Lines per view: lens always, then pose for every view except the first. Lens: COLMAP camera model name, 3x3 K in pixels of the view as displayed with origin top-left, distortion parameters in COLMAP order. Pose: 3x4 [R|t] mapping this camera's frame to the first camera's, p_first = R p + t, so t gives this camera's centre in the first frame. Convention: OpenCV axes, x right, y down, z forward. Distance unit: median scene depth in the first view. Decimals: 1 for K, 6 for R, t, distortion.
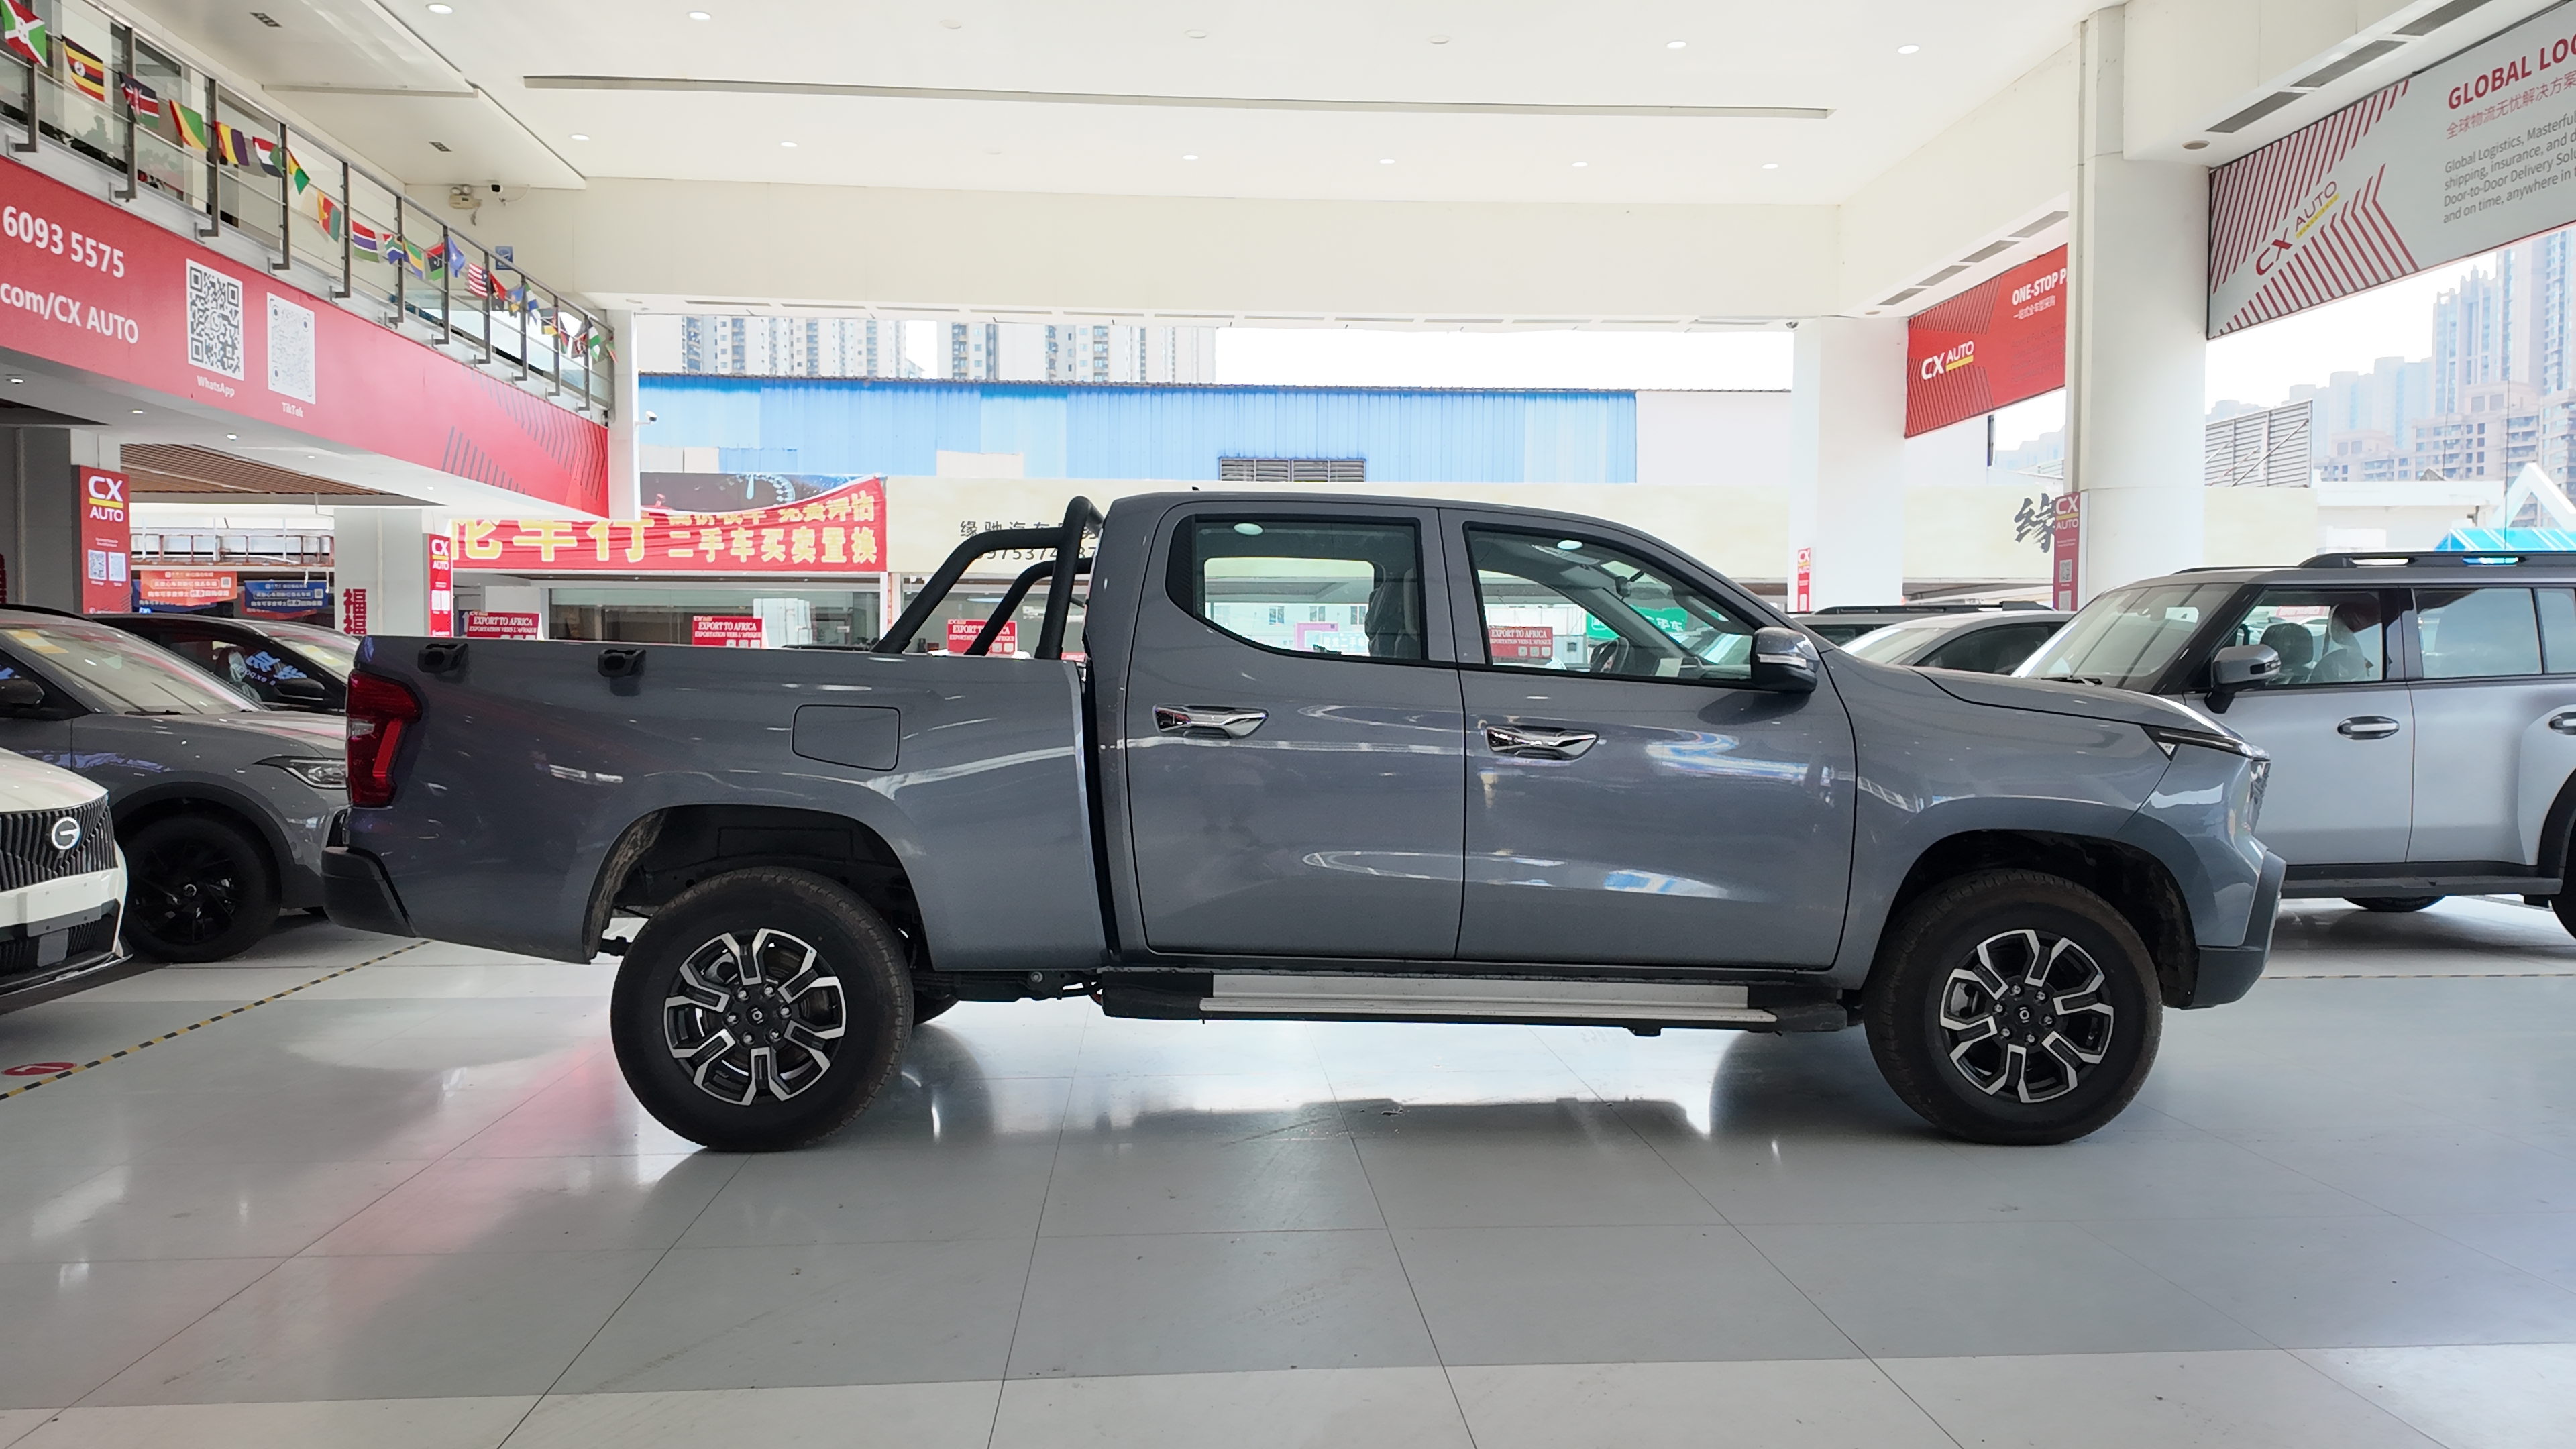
lens RADIAL K [[1828.7, 0, 1298.4], [0, 1828.7, 773.1], [0, 0, 1]] dist [0.005772, 0.012527]
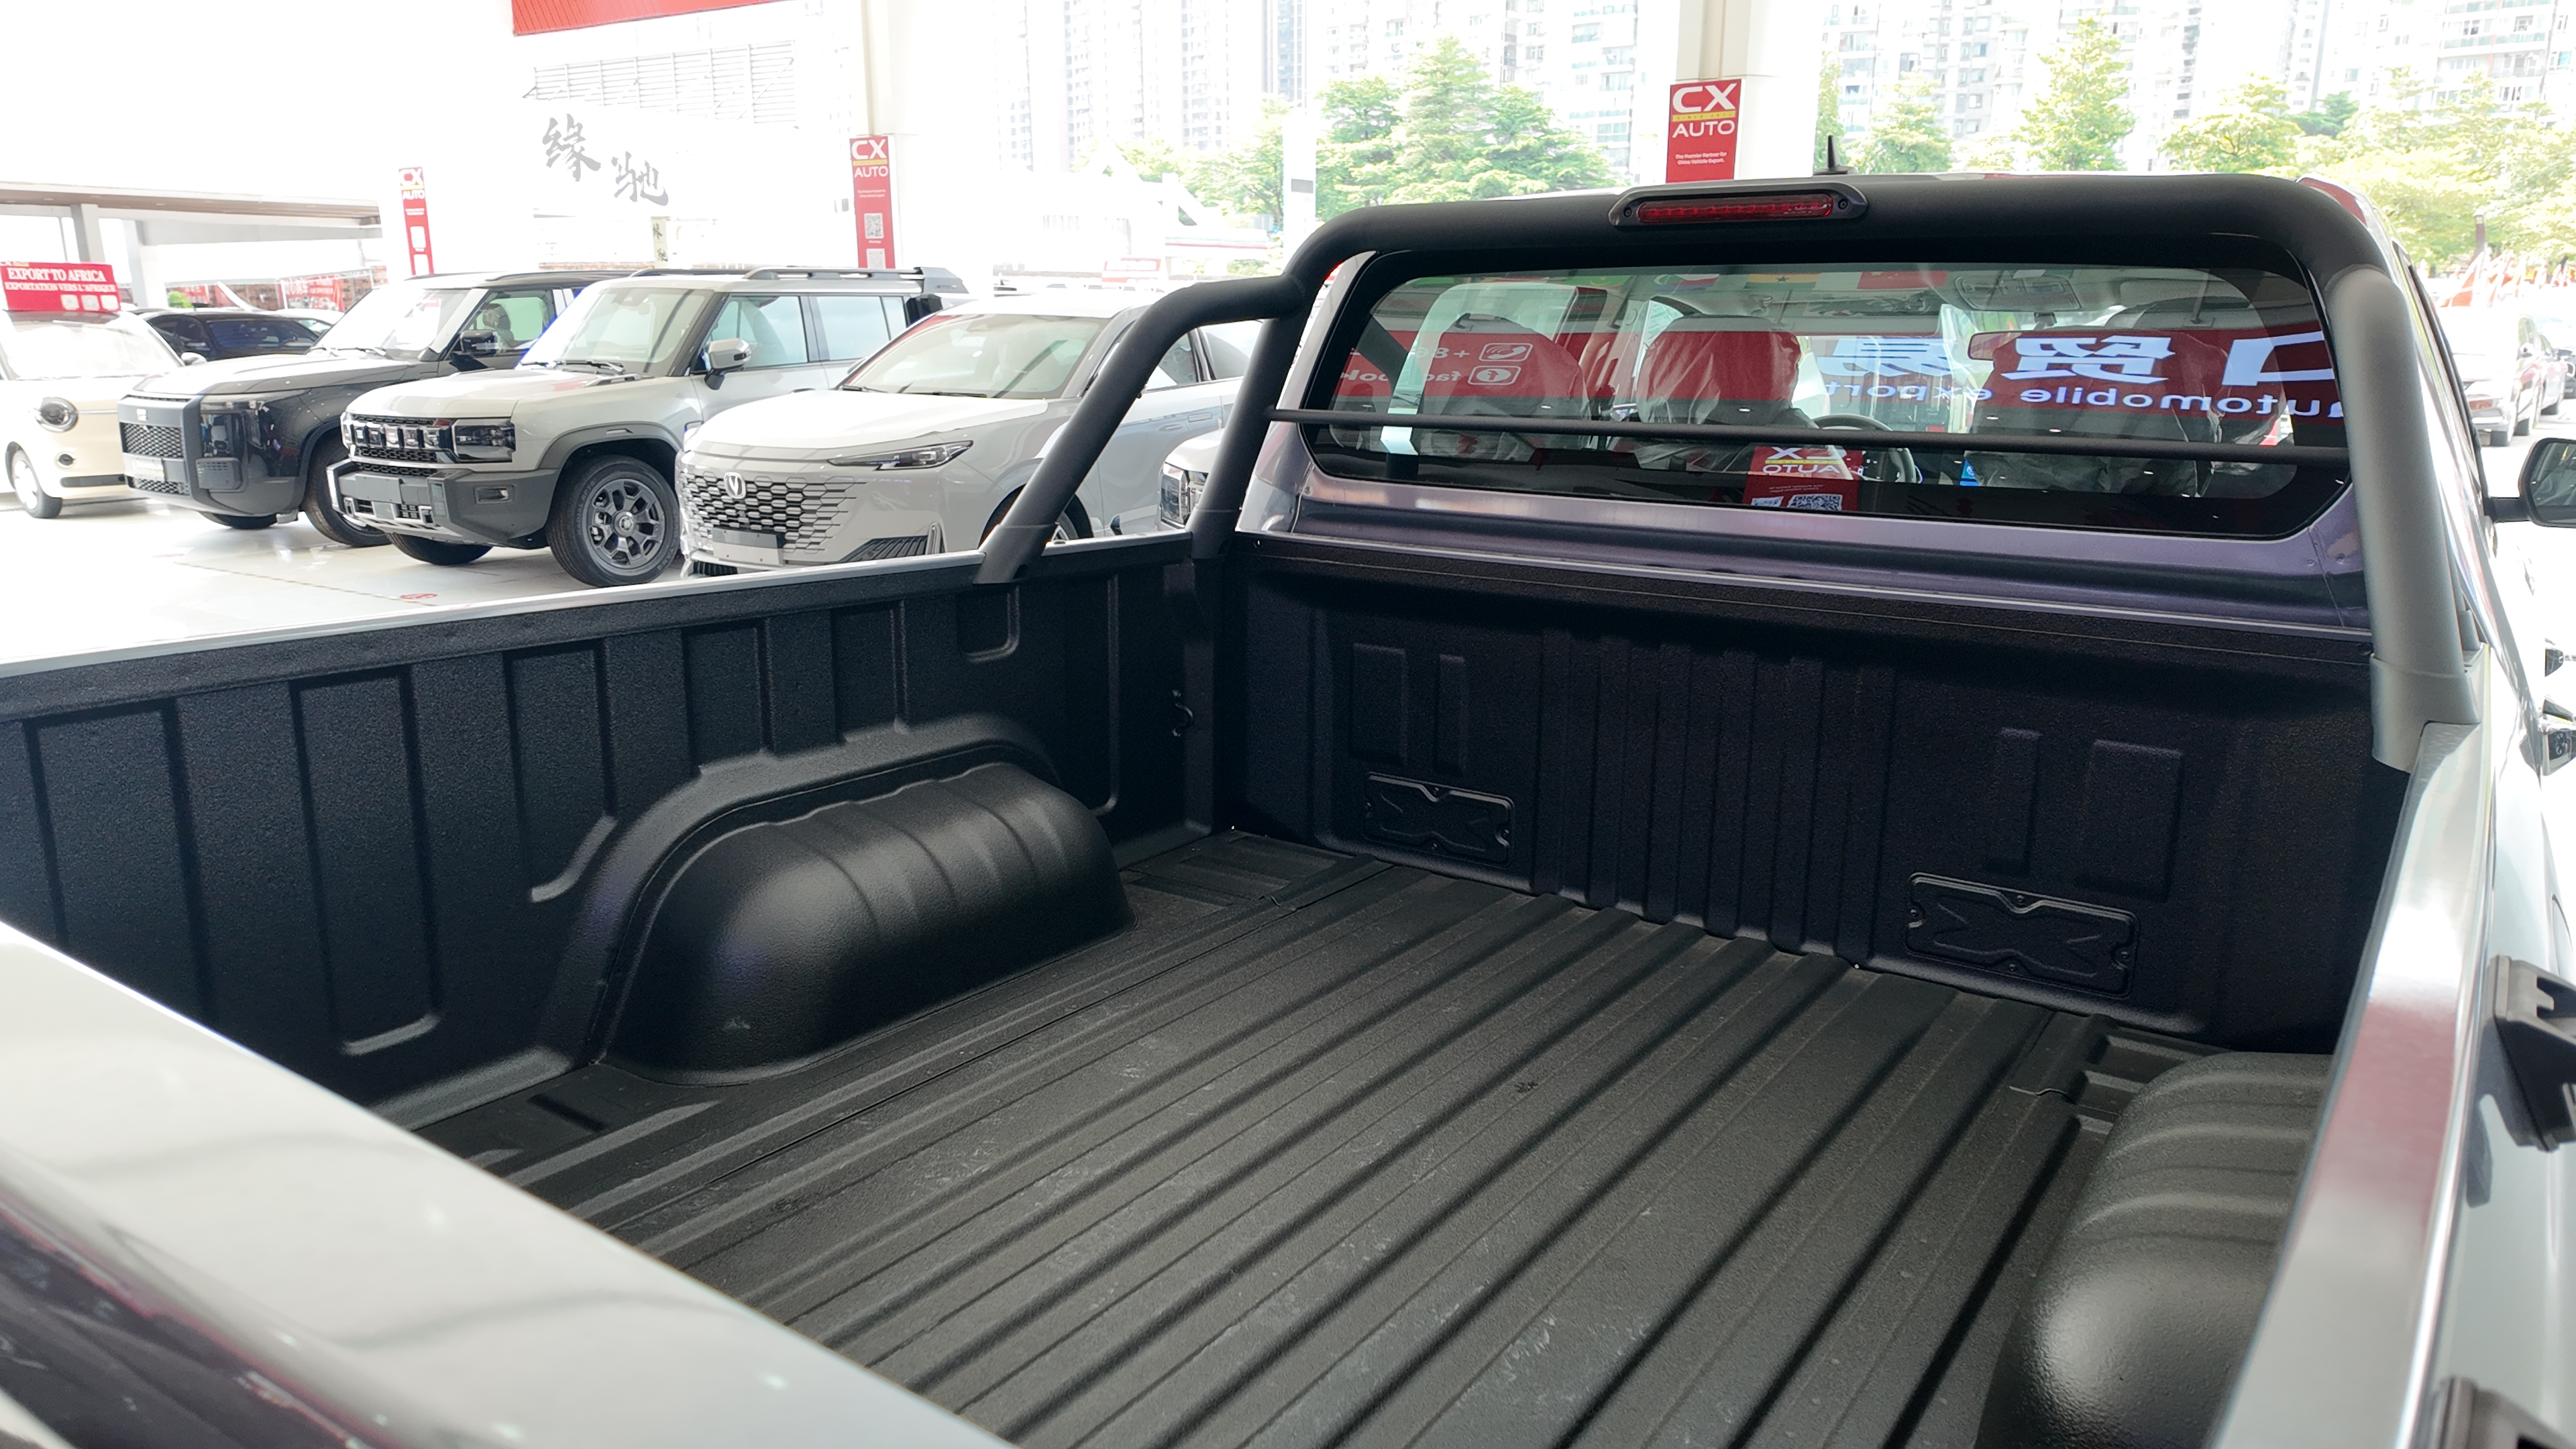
lens RADIAL K [[1753.2, 0, 1289.2], [0, 1753.2, 748.4], [0, 0, 1]] dist [0.056846, -0.069509]
pose [[0.623132, -0.187627, 0.759278, -0.279522], [0.035453, 0.976577, 0.212228, -0.059097], [-0.781313, -0.105327, 0.615188, 0.452862]]
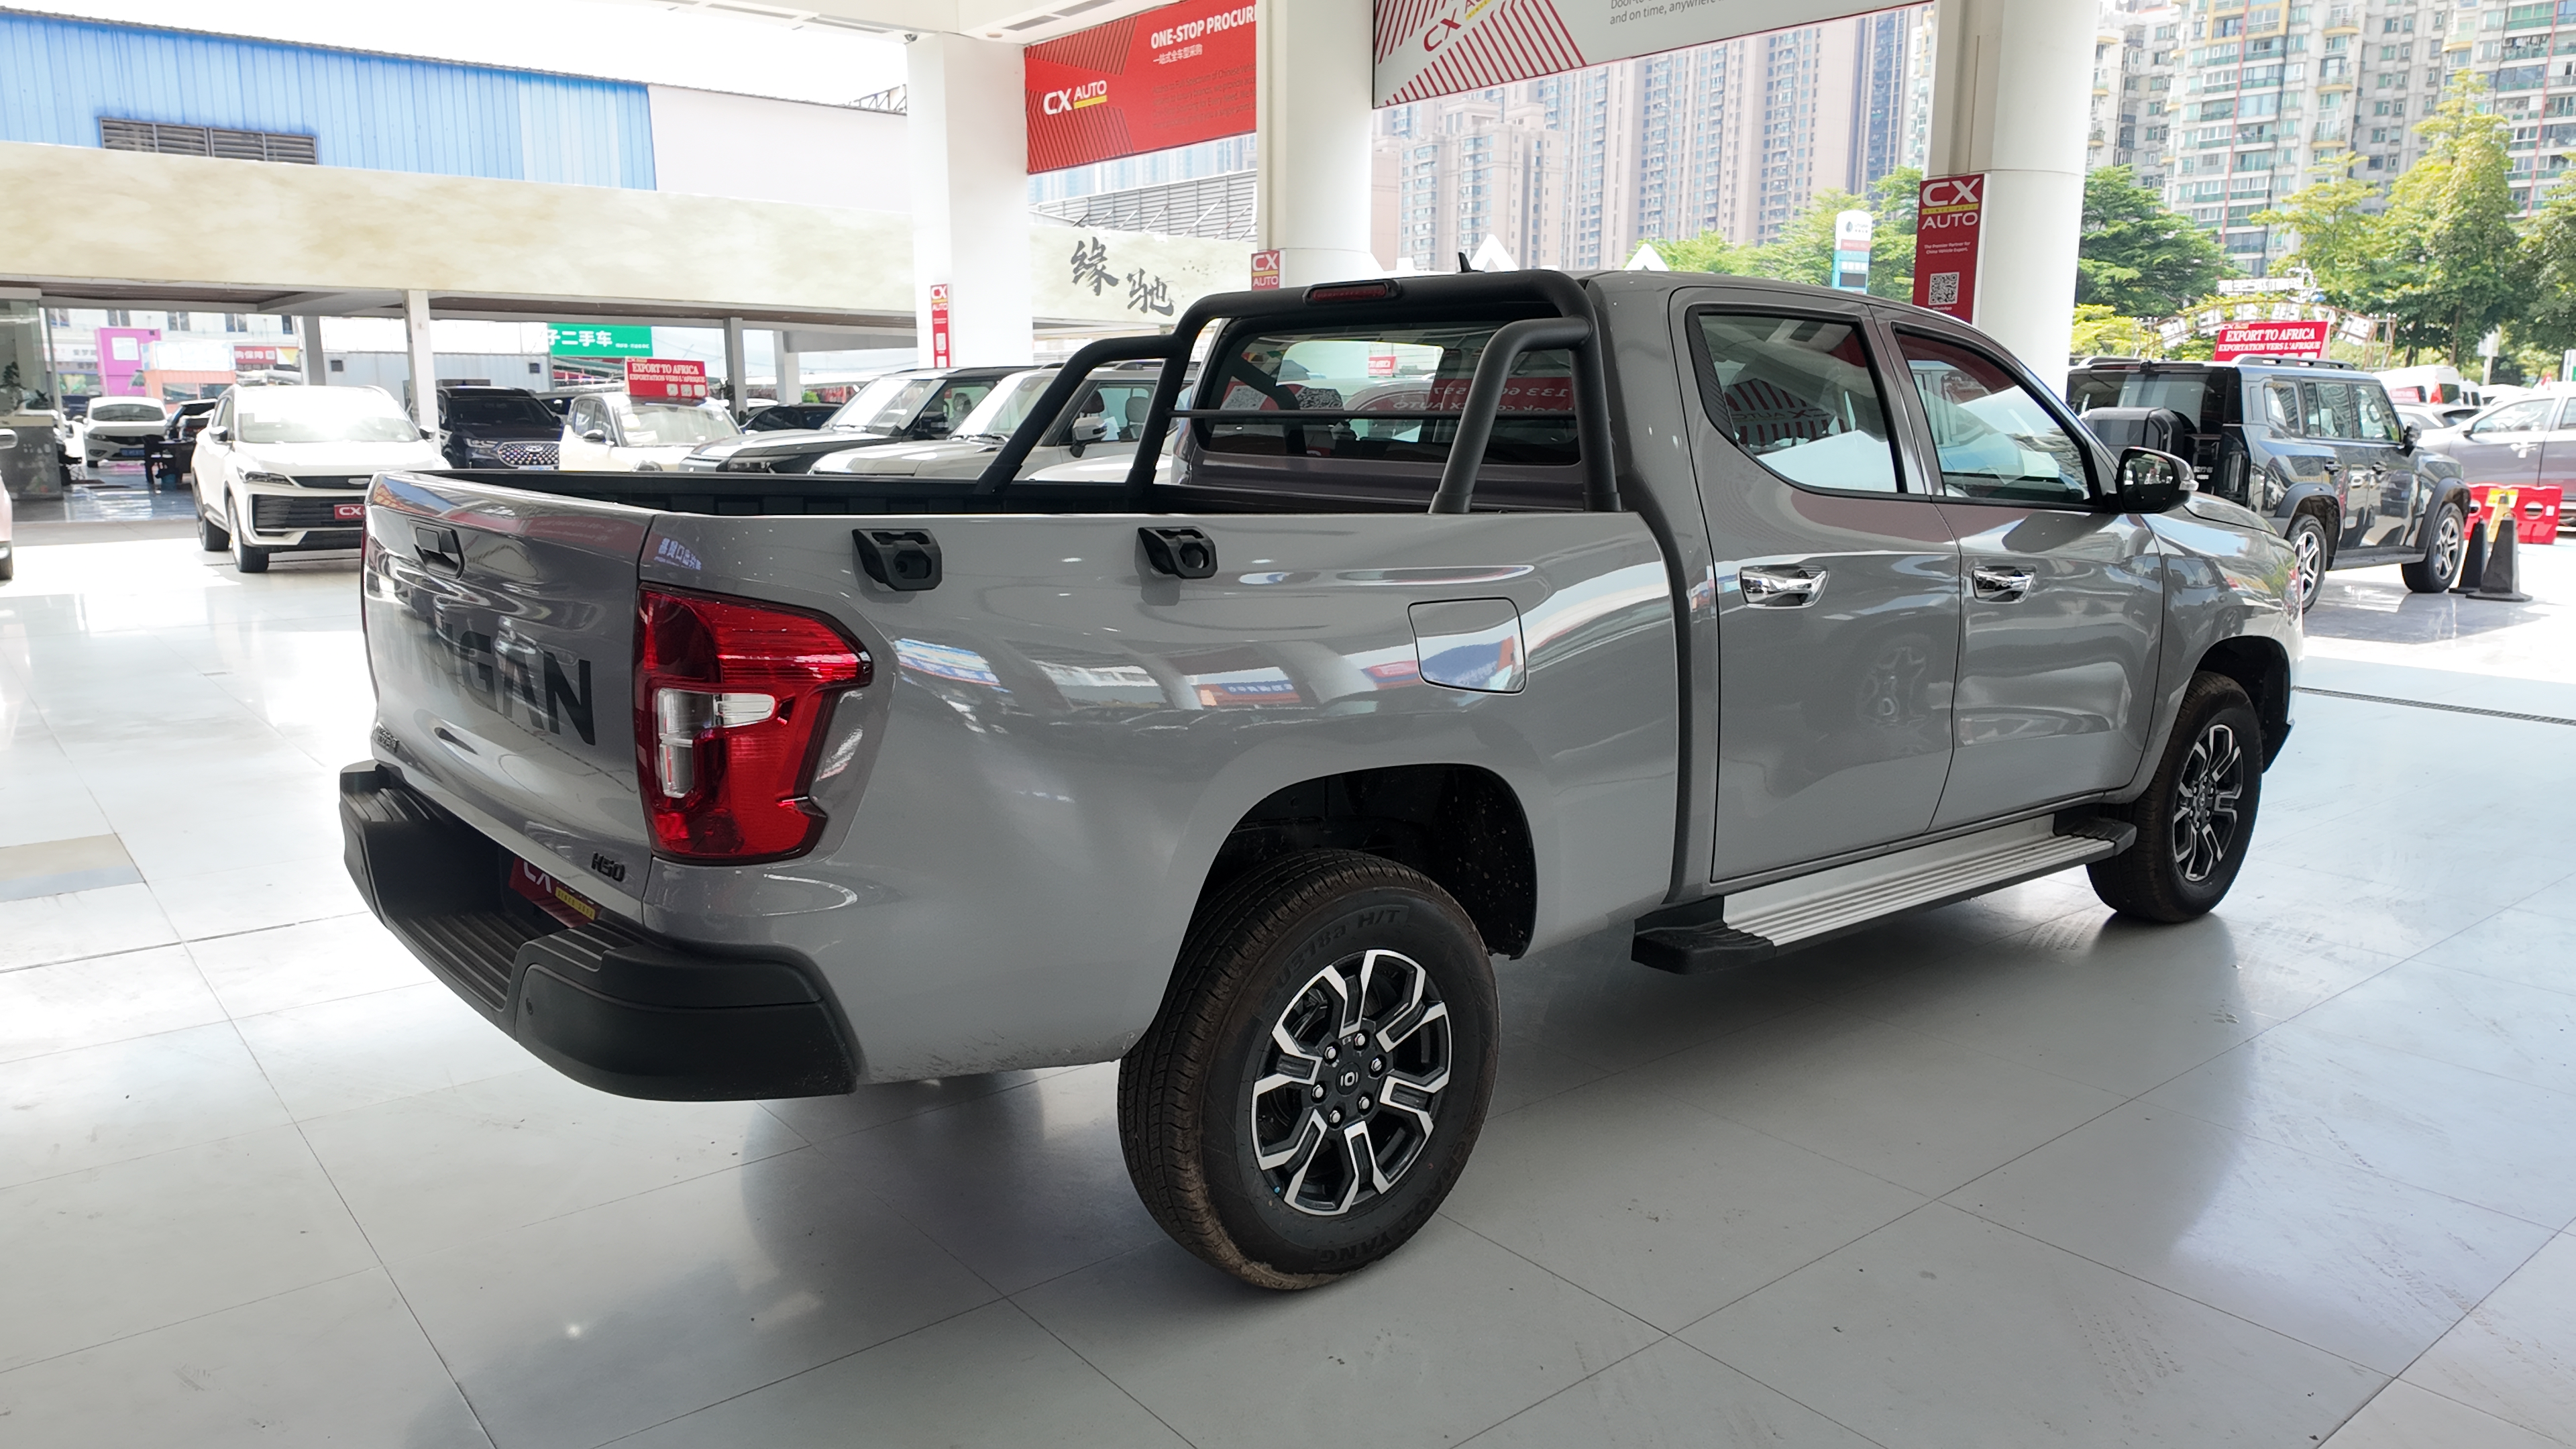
lens RADIAL K [[1770.7, 0, 1277.1], [0, 1770.7, 735.6], [0, 0, 1]] dist [0.150679, -0.202623]
pose [[0.834346, -0.093864, 0.543191, -0.263955], [0.020674, 0.990031, 0.139322, -0.033325], [-0.550853, -0.105013, 0.827969, 0.195202]]
